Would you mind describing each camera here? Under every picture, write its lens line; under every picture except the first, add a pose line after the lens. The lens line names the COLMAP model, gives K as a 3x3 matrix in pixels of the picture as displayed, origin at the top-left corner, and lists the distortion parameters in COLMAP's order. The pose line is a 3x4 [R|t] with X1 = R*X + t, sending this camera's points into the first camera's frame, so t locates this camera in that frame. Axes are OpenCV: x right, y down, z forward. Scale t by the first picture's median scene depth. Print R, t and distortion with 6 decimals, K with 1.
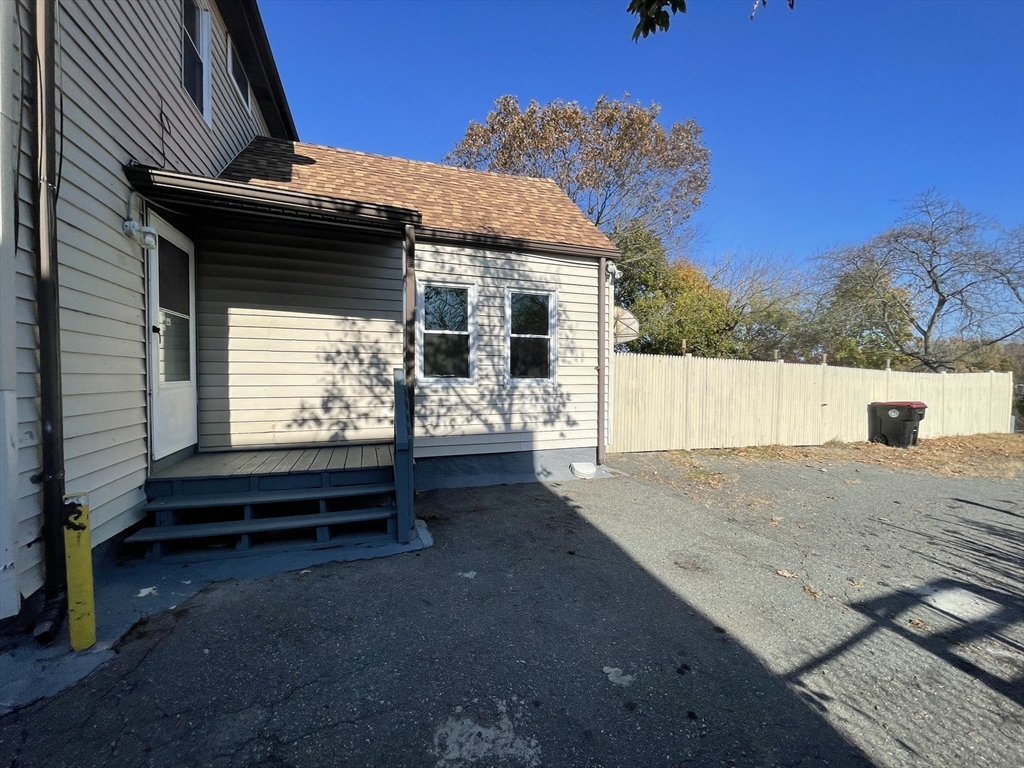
lens RADIAL K [[409.6, 0, 513.9], [0, 409.6, 384.3], [0, 0, 1]] dist [0.000036, -0.001119]
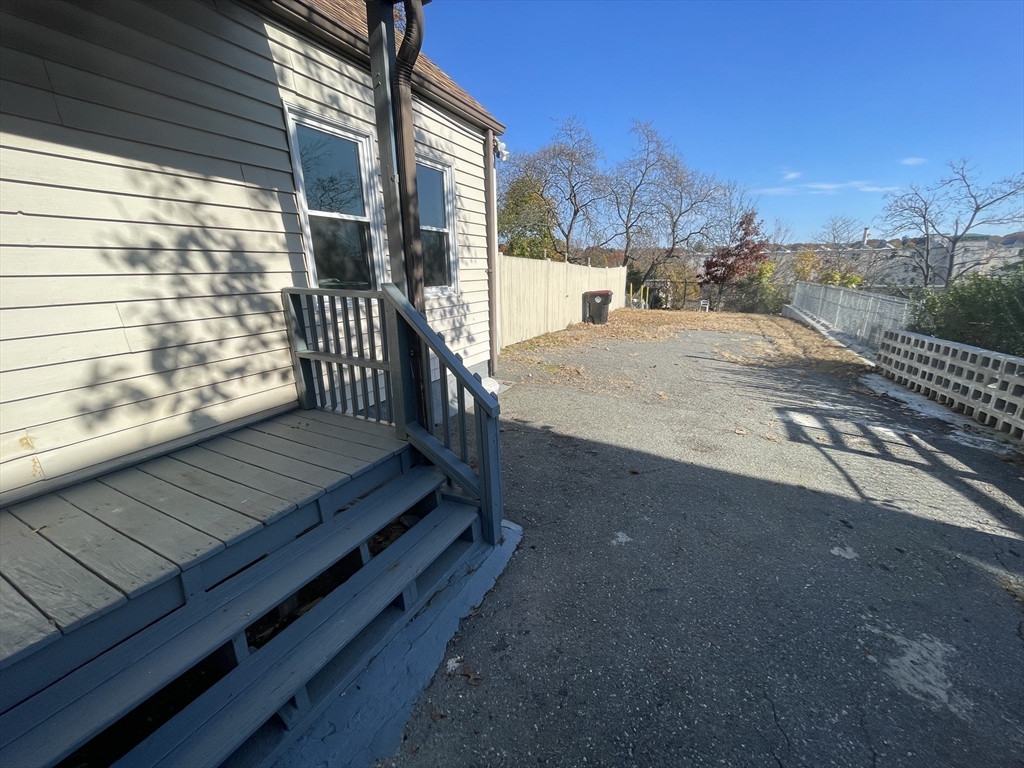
lens RADIAL K [[409.6, 0, 513.9], [0, 409.6, 383.8], [0, 0, 1]] dist [0.000036, -0.001119]
pose [[0.725020, -0.198766, 0.659422, -0.432767], [0.029981, 0.965651, 0.258107, -0.035075], [-0.688075, -0.167363, 0.706076, 0.350322]]
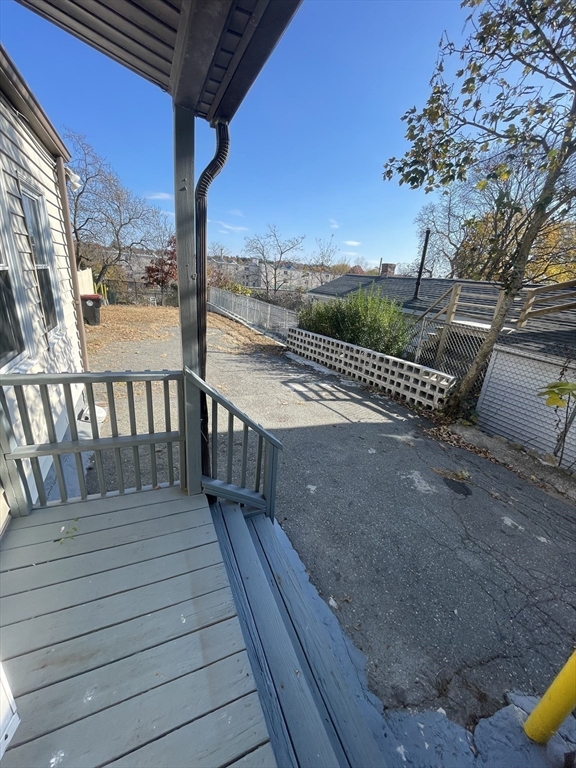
lens RADIAL K [[307.2, 0, 285.9], [0, 307.2, 385.8], [0, 0, 1]] dist [0.000036, -0.001119]
pose [[-0.072260, -0.344071, 0.936159, -0.575844], [-0.062625, 0.938326, 0.340033, -0.141196], [-0.995418, -0.034056, -0.089351, 0.687936]]
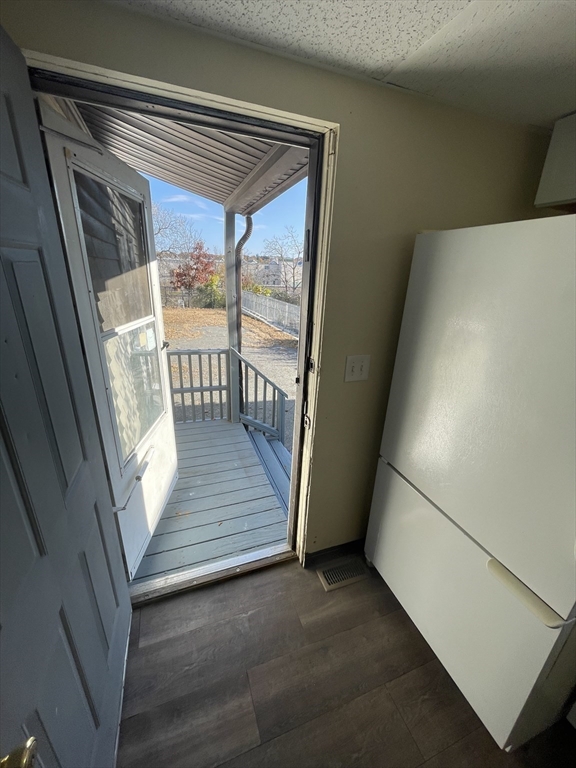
lens RADIAL K [[307.2, 0, 286.5], [0, 307.2, 385.8], [0, 0, 1]] dist [0.000036, -0.001119]
pose [[-0.012703, -0.351729, 0.936016, -0.860764], [-0.020319, 0.935989, 0.351443, -0.182842], [-0.999713, -0.014555, -0.019037, 0.667112]]
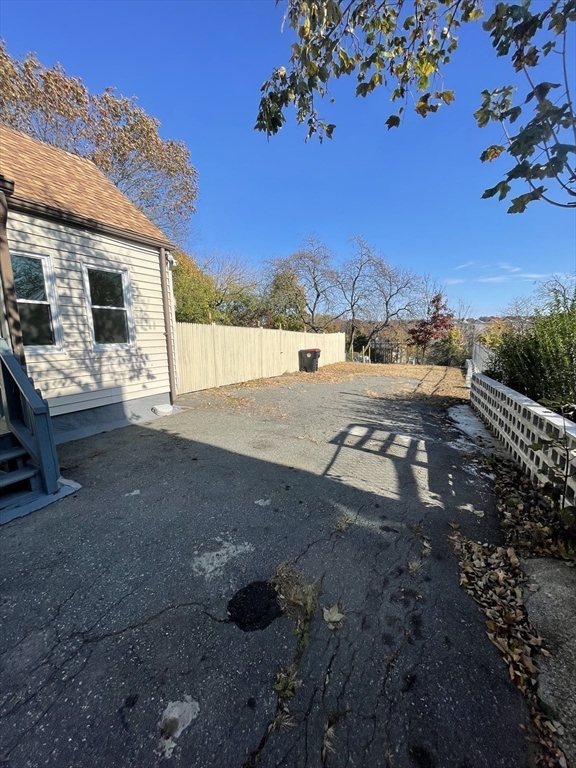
lens RADIAL K [[307.2, 0, 285.6], [0, 307.2, 383.4], [0, 0, 1]] dist [0.000036, -0.001119]
pose [[0.750747, -0.118926, 0.649797, -0.200264], [0.035377, 0.989488, 0.140224, -0.007533], [-0.659642, -0.082285, 0.747062, -0.028021]]
